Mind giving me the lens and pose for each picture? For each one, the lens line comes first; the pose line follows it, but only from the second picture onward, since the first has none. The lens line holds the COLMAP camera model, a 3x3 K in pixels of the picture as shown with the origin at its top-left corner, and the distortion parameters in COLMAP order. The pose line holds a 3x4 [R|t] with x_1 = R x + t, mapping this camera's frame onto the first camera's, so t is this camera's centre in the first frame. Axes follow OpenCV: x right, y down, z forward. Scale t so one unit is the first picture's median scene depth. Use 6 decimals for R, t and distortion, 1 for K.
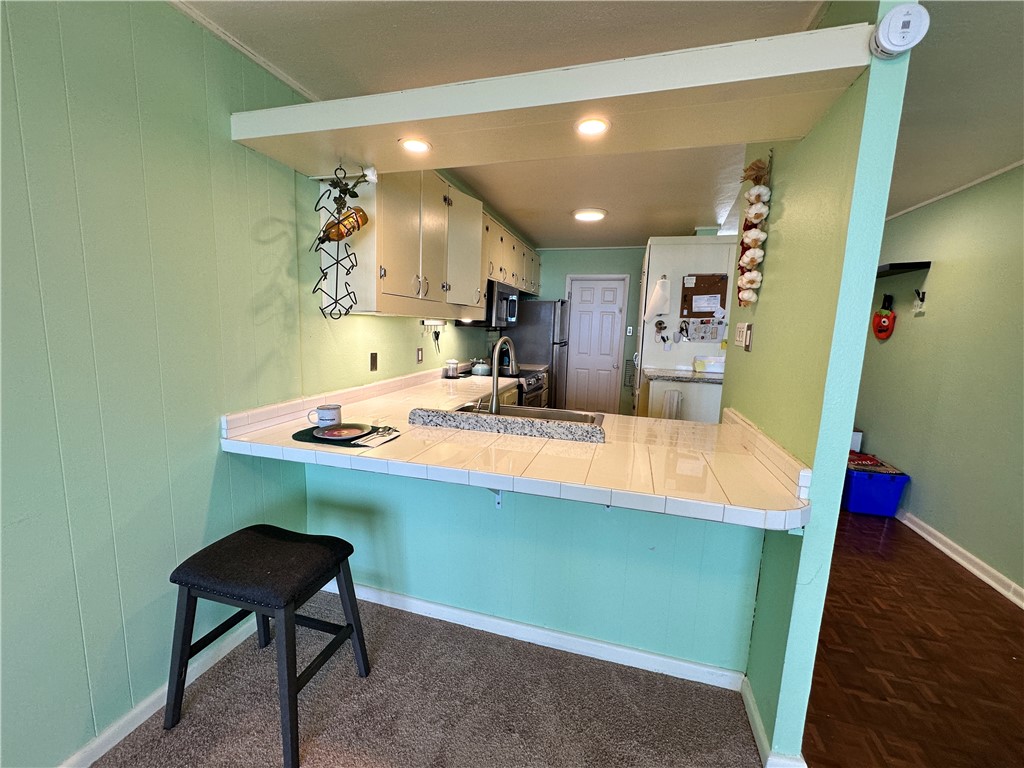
lens RADIAL K [[411.7, 0, 512.0], [0, 411.7, 384.0], [0, 0, 1]] dist [0.003759, 0.000307]
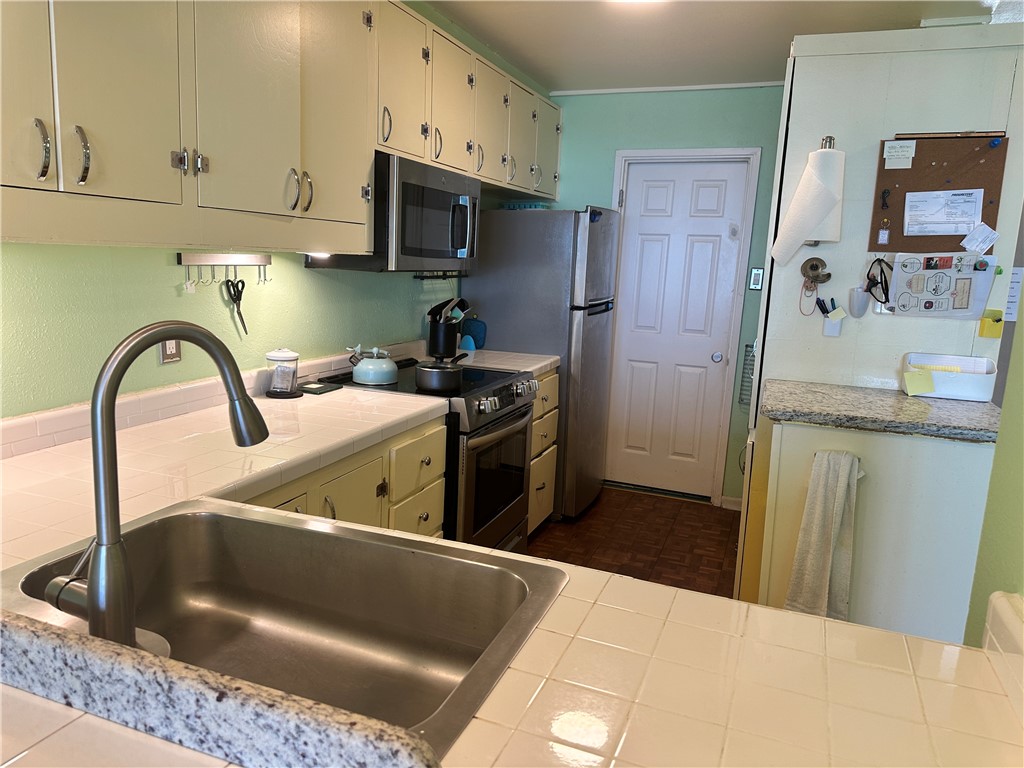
lens RADIAL K [[725.3, 0, 512.0], [0, 725.3, 384.0], [0, 0, 1]] dist [0.078288, -0.103083]
pose [[0.996127, 0.023723, -0.084662, 0.142643], [-0.021304, 0.999342, 0.029368, -0.051994], [0.085303, -0.027450, 0.995977, 0.298023]]
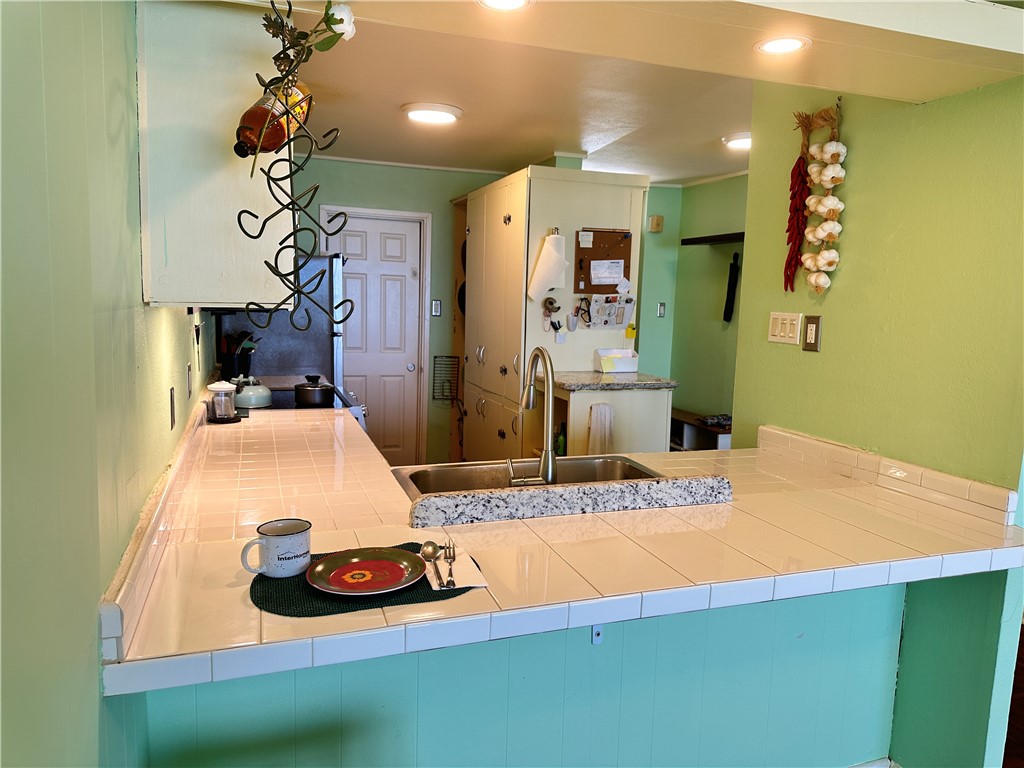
lens RADIAL K [[725.3, 0, 512.0], [0, 725.3, 384.0], [0, 0, 1]] dist [0.078288, -0.103083]
pose [[0.815440, -0.077944, 0.573570, -0.359396], [0.079764, 0.996570, 0.022026, -0.049580], [-0.573320, 0.027789, 0.818860, 0.106996]]
